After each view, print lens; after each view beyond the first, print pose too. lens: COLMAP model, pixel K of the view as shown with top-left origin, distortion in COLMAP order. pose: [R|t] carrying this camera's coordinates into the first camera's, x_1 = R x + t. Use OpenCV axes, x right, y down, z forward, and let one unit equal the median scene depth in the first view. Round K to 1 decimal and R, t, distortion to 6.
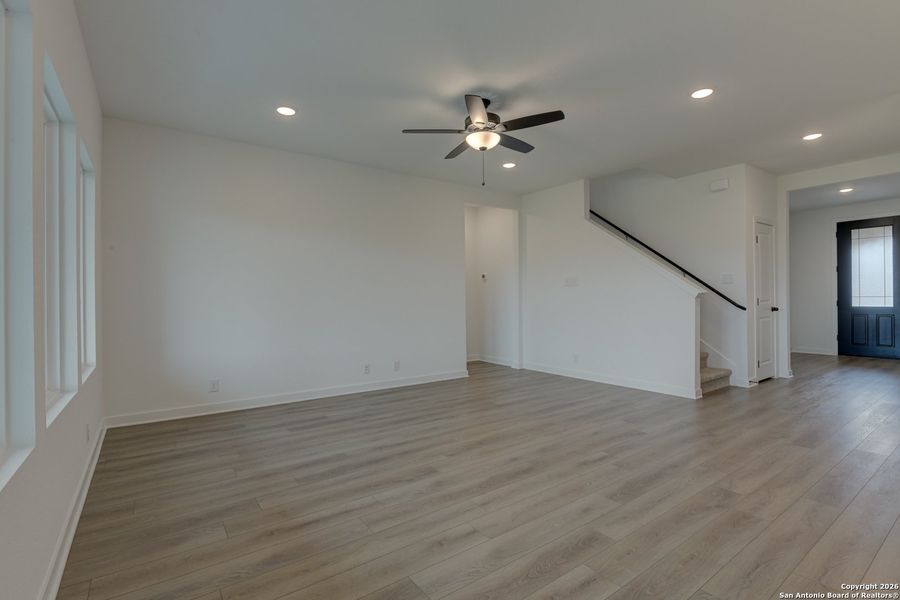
lens RADIAL K [[428.7, 0, 456.1], [0, 428.7, 296.8], [0, 0, 1]] dist [-0.010311, -0.000153]
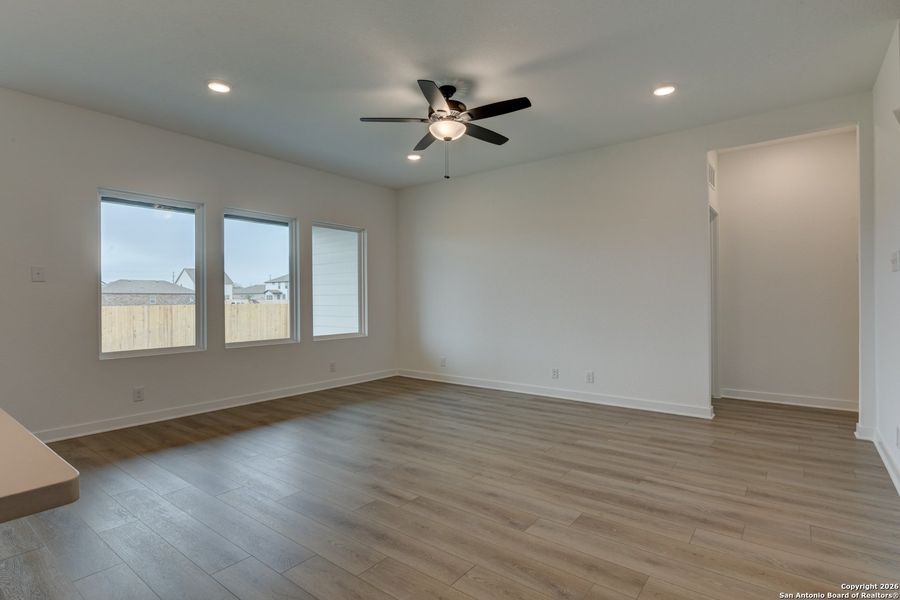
lens RADIAL K [[459.1, 0, 425.3], [0, 459.1, 298.4], [0, 0, 1]] dist [-0.003608, -0.000844]
pose [[0.242048, 0.005856, -0.970247, 0.976138], [0.007764, 0.999938, 0.007972, -0.007842], [0.970233, -0.009463, 0.241988, 0.680969]]
